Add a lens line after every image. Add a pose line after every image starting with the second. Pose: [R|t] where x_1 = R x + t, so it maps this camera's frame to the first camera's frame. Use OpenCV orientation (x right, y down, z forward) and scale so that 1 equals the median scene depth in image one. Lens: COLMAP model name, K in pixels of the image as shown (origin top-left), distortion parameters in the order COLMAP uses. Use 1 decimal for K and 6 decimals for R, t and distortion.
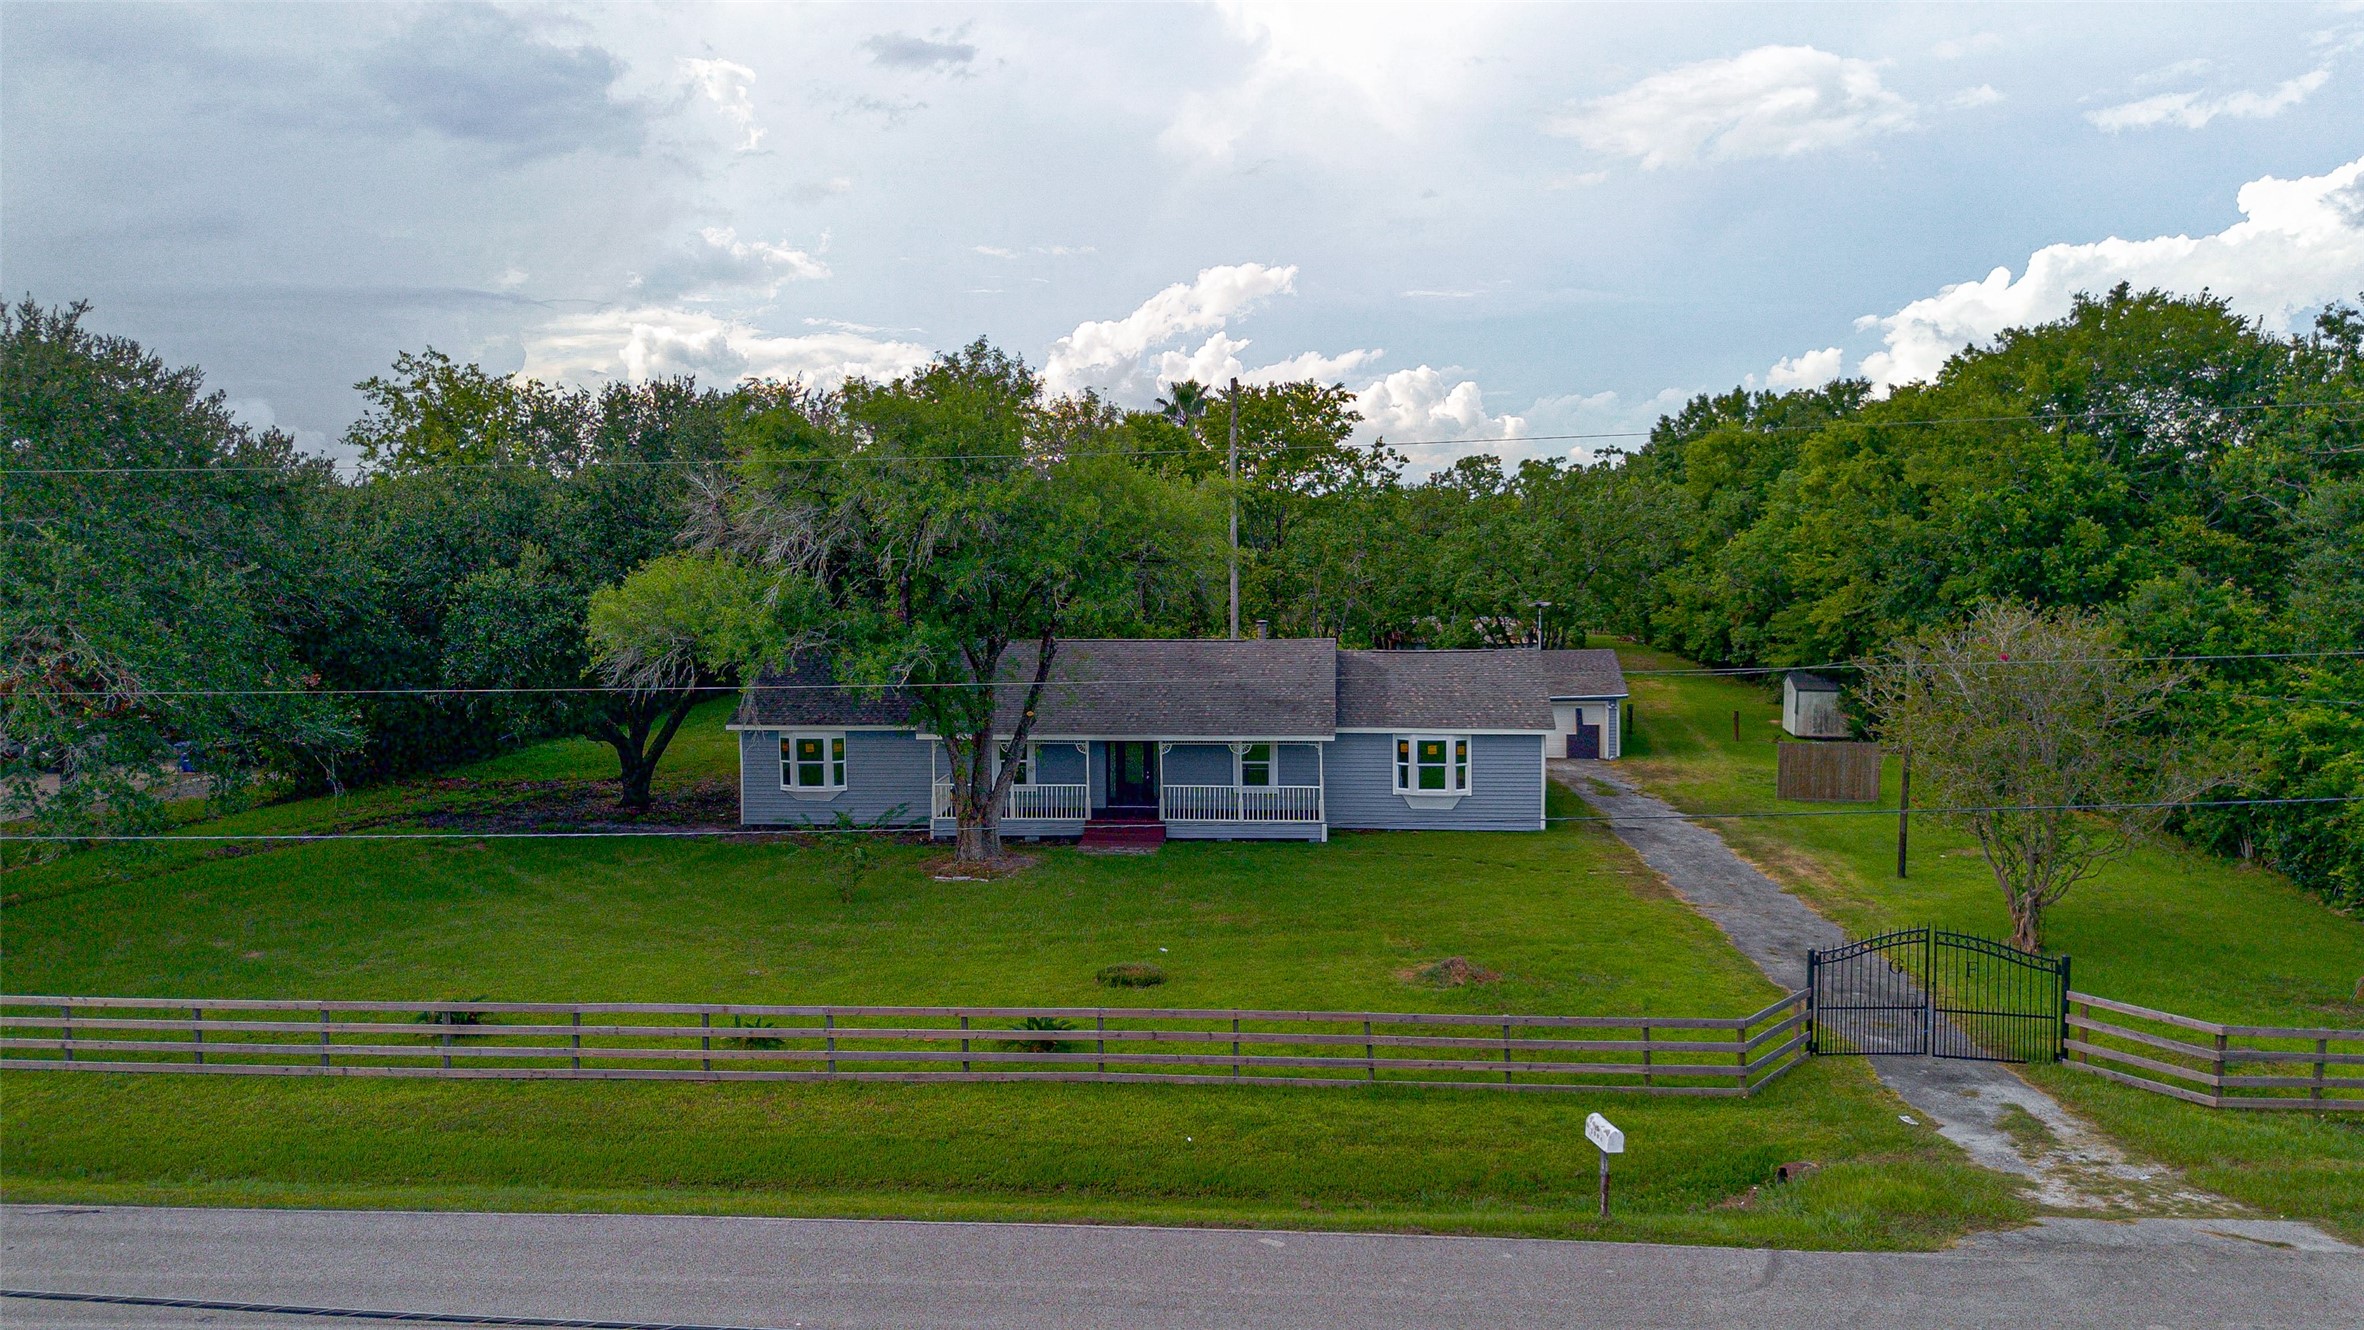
lens RADIAL K [[1671.1, 0, 1180.7], [0, 1671.1, 676.4], [0, 0, 1]] dist [0.065824, -0.058611]
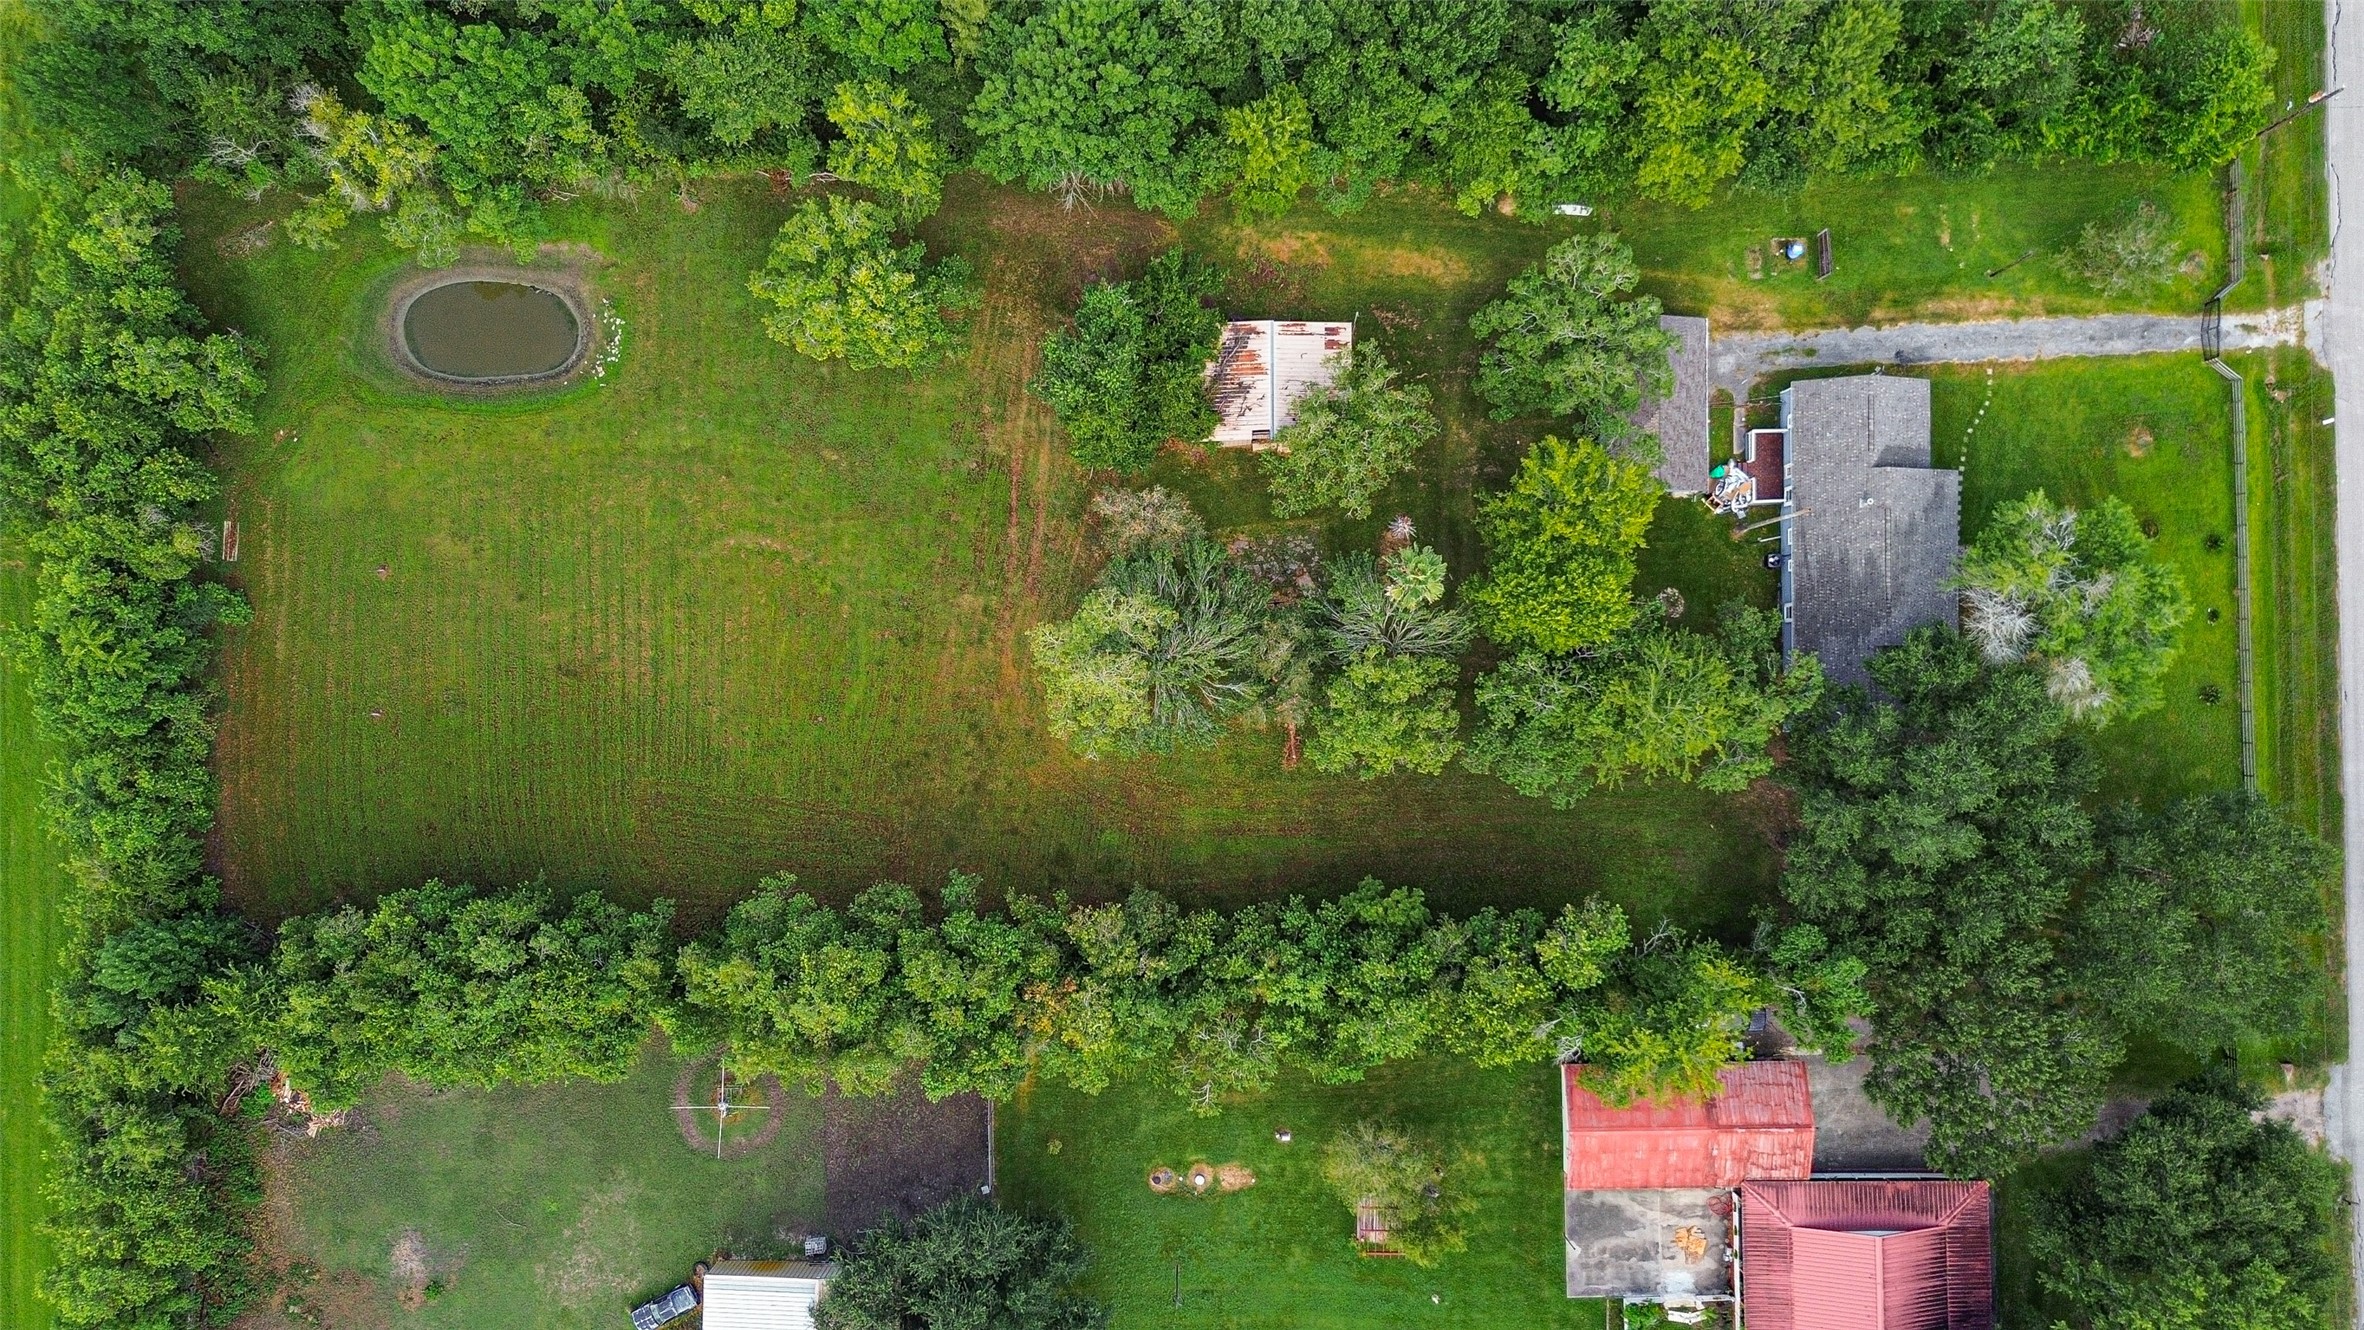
lens RADIAL K [[1671.1, 0, 1179.5], [0, 1671.1, 657.4], [0, 0, 1]] dist [0.065824, -0.058611]
pose [[-0.101292, -0.994766, 0.013450, -0.094649], [0.097377, 0.003541, 0.995241, -2.490249], [-0.990080, 0.102120, 0.096509, 1.879950]]
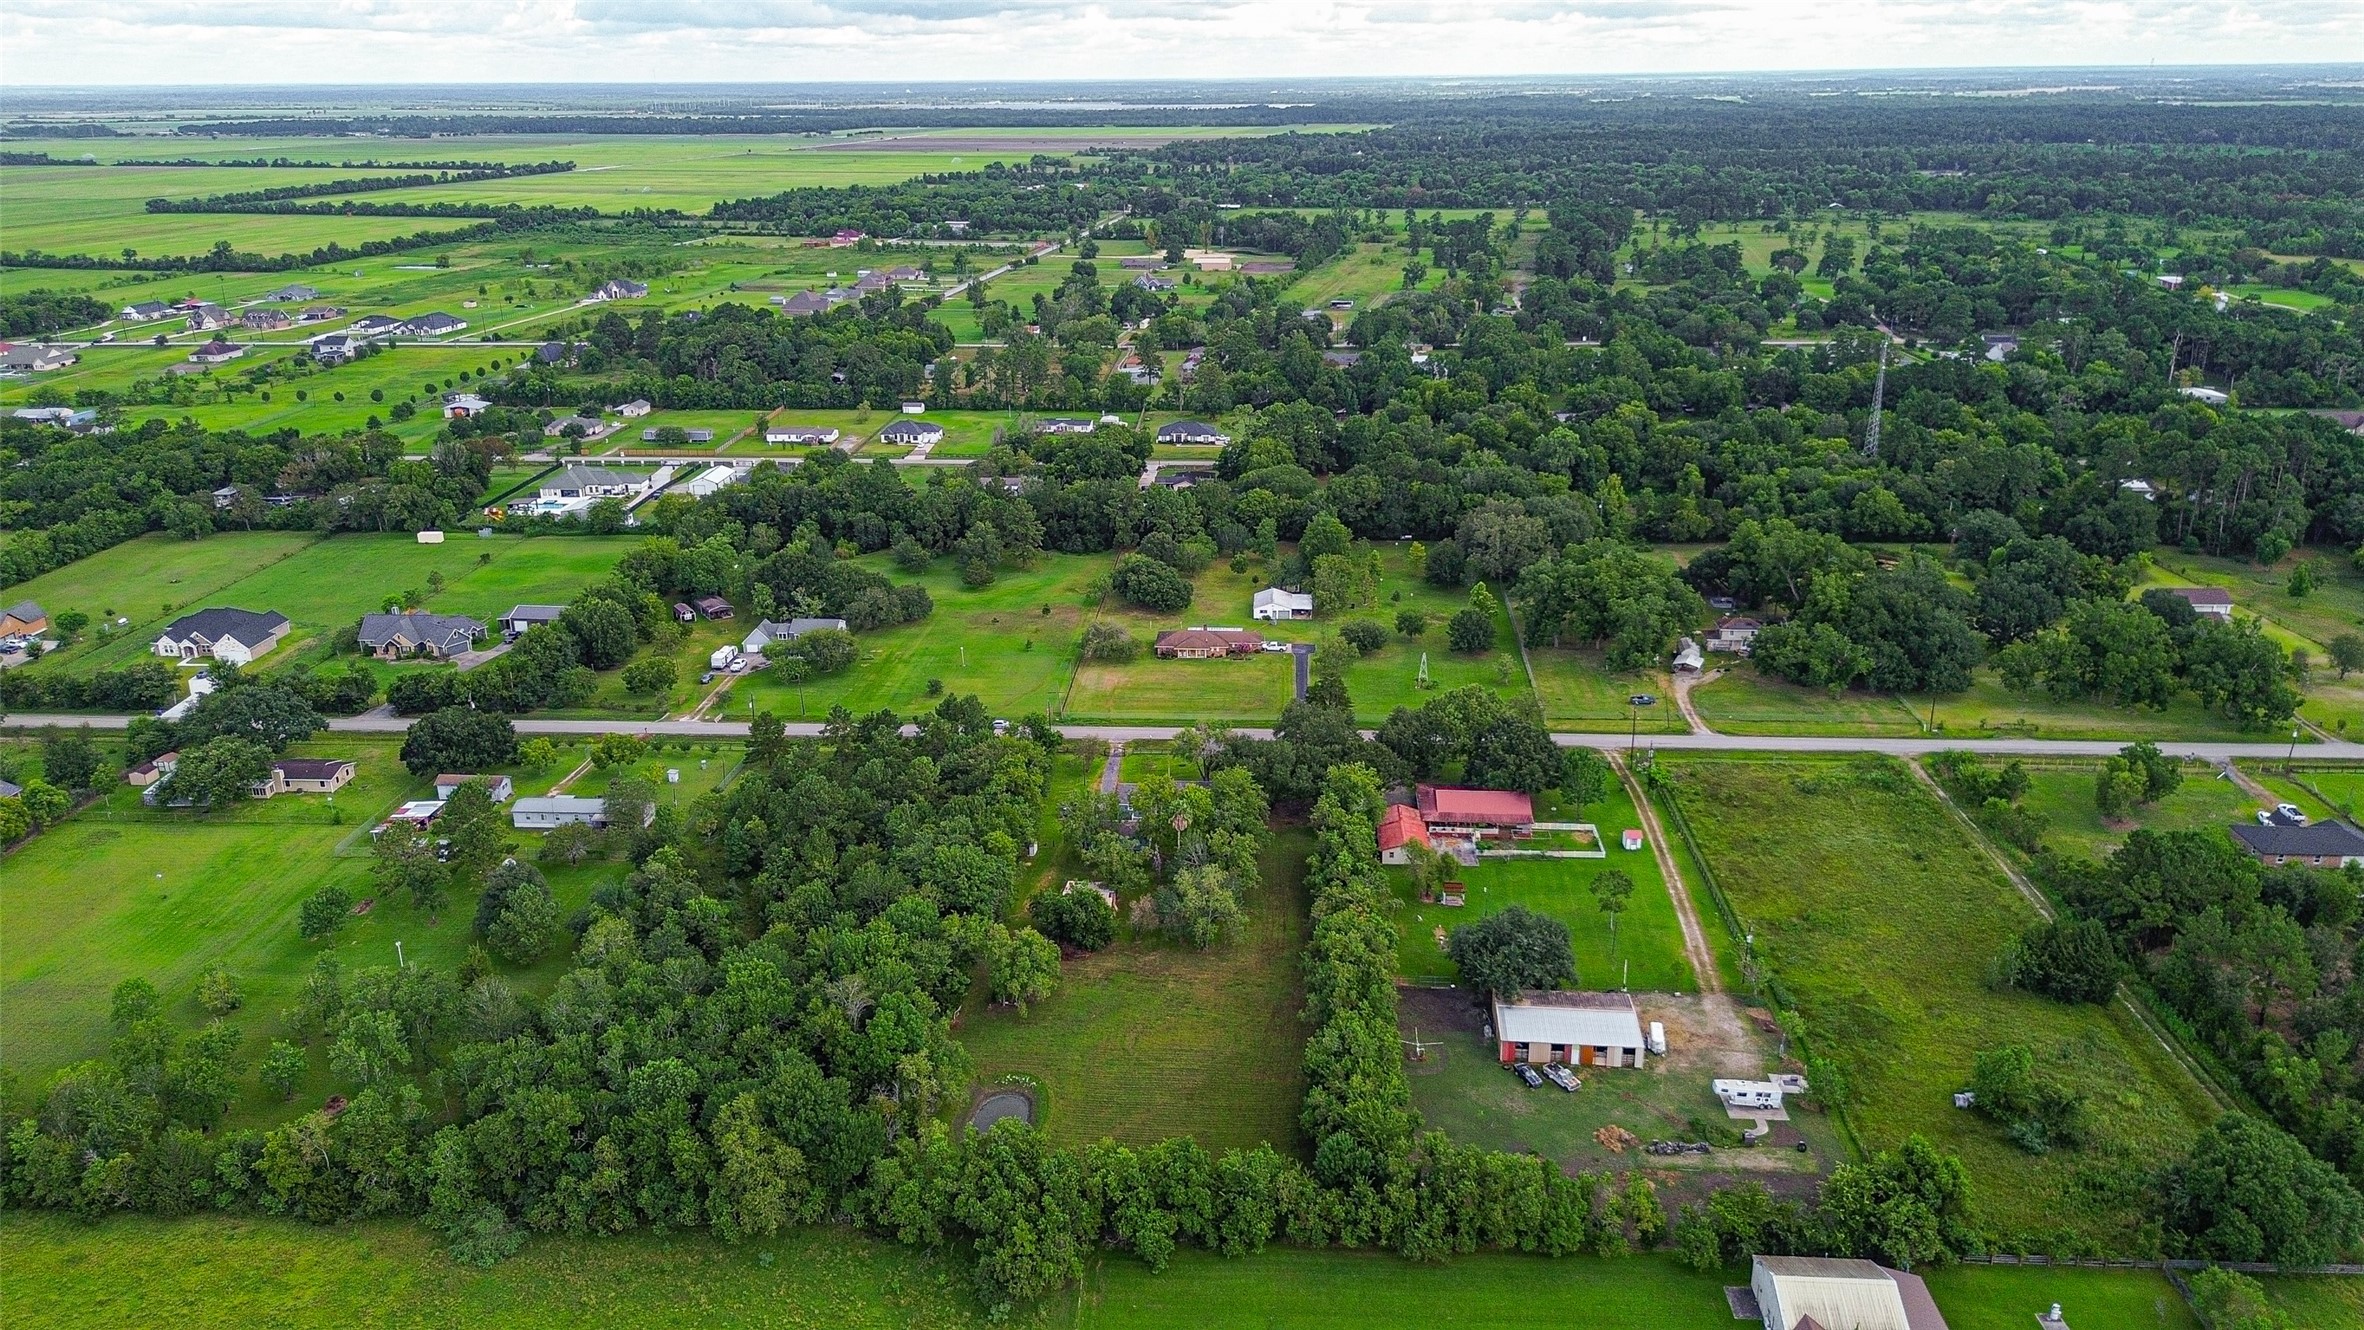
lens RADIAL K [[1671.1, 0, 1181.7], [0, 1671.1, 657.6], [0, 0, 1]] dist [0.065824, -0.058611]
pose [[-0.999593, 0.024243, -0.015022, 0.074444], [0.015937, 0.911633, 0.410696, -3.100159], [0.023651, 0.410289, -0.911649, 6.769998]]
